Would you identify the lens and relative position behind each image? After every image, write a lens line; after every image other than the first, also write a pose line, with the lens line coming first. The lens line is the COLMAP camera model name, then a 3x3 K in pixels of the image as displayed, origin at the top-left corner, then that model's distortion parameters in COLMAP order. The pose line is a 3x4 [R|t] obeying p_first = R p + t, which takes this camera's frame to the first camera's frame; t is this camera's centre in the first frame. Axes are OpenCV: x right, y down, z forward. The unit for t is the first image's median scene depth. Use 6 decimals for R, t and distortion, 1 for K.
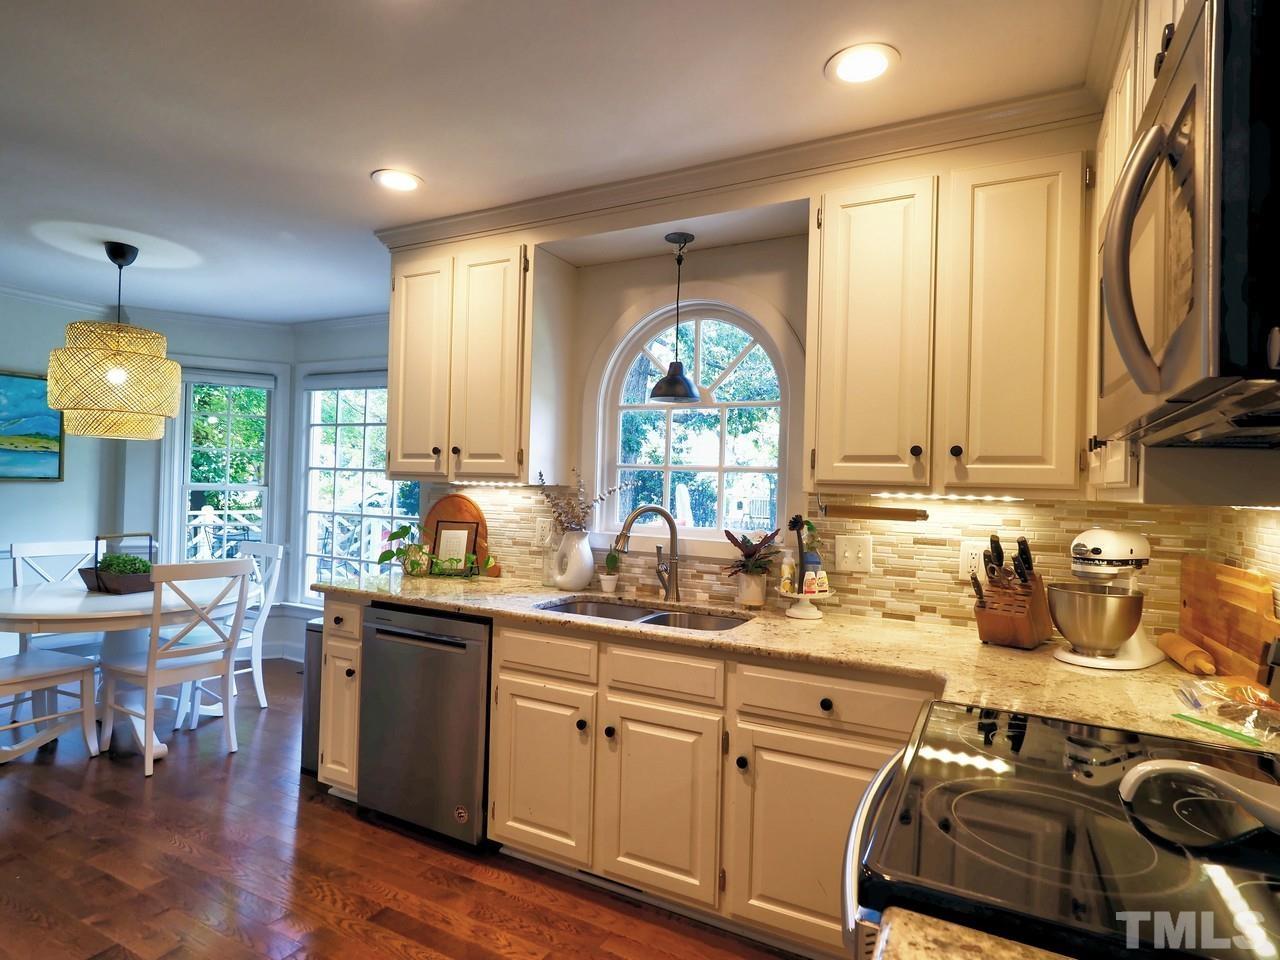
lens RADIAL K [[674.9, 0, 640.0], [0, 674.9, 480.0], [0, 0, 1]] dist [-0.000160, 0.000033]
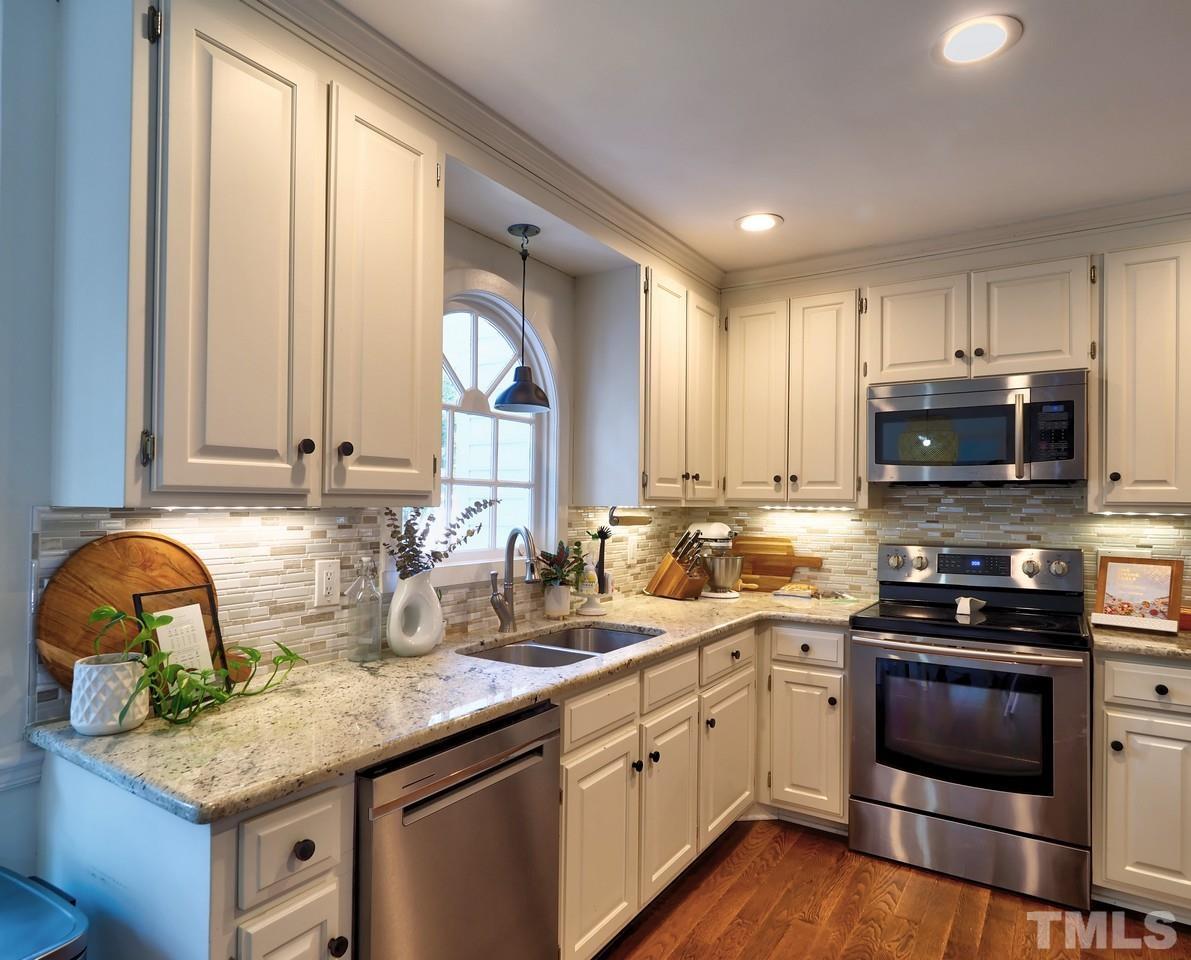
lens RADIAL K [[679.4, 0, 590.5], [0, 679.4, 493.2], [0, 0, 1]] dist [-0.002188, -0.001533]
pose [[0.134159, -0.016314, 0.990826, -0.919321], [-0.020301, 0.999609, 0.019208, -0.026758], [-0.990752, -0.022692, 0.133775, 0.857777]]
